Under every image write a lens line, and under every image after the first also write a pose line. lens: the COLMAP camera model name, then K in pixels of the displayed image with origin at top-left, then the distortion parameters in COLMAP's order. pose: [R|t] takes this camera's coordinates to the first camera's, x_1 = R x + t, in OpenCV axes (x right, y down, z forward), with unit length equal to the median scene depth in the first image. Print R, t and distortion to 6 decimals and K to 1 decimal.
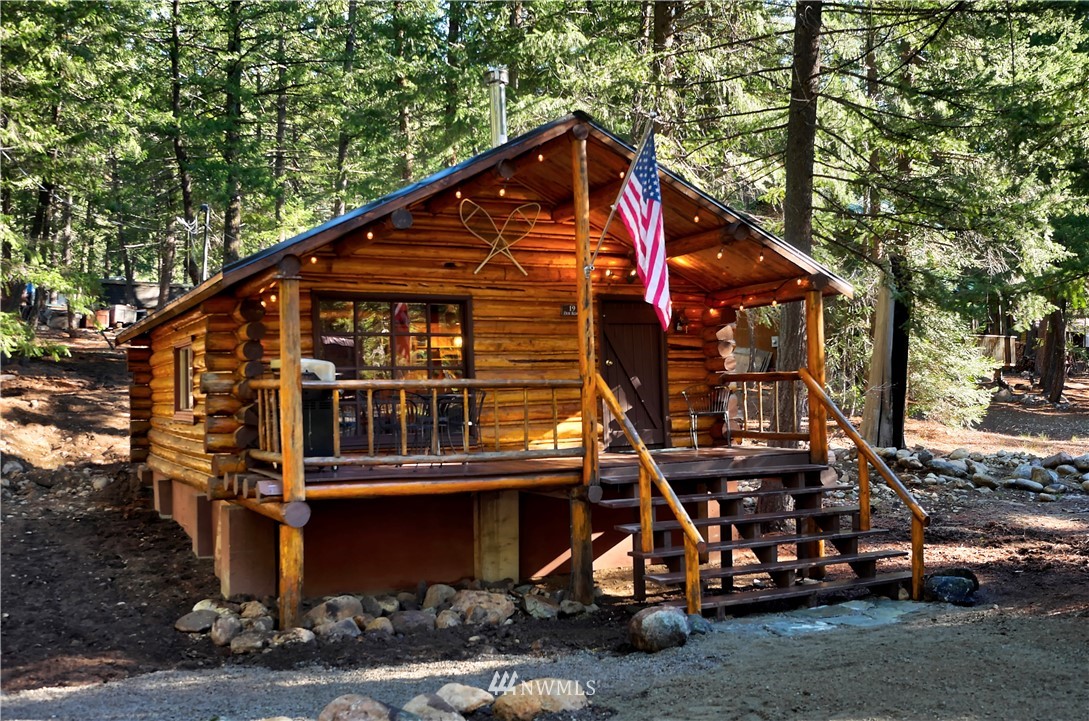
lens RADIAL K [[1087.8, 0, 550.8], [0, 1087.8, 366.9], [0, 0, 1]] dist [-0.007805, -0.016005]
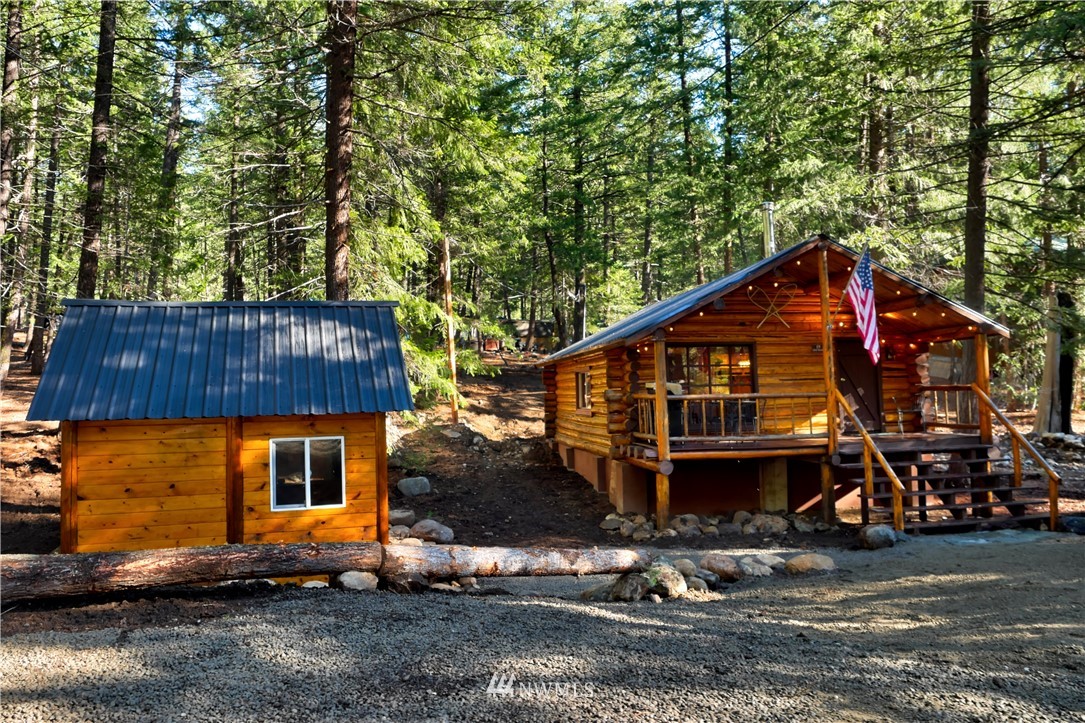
lens RADIAL K [[793.2, 0, 544.3], [0, 793.2, 356.8], [0, 0, 1]] dist [-0.020317, 0.001519]
pose [[0.953993, -0.017621, -0.299311, -0.018635], [0.012934, 0.999761, -0.017633, -0.024686], [0.299550, 0.012950, 0.953993, -0.272090]]
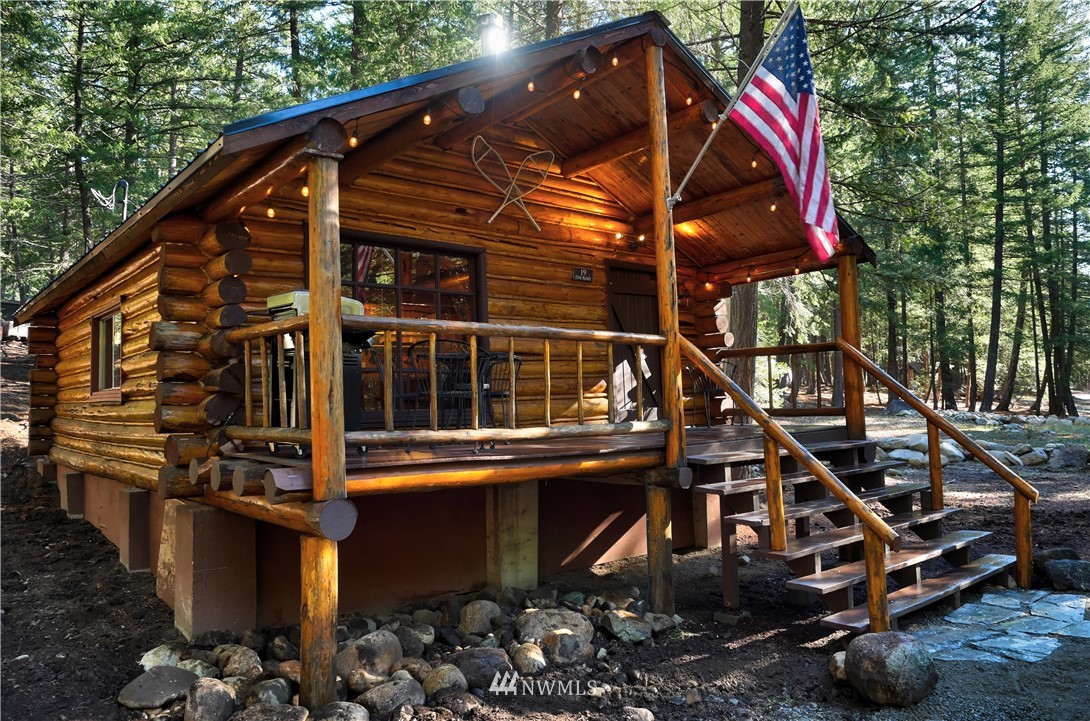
lens RADIAL K [[782.1, 0, 535.2], [0, 782.1, 355.6], [0, 0, 1]] dist [-0.016845, 0.003179]
pose [[0.976627, 0.010225, 0.214699, -0.168409], [-0.001614, 0.999189, -0.040241, 0.044184], [-0.214936, 0.038954, 0.975851, 0.402380]]
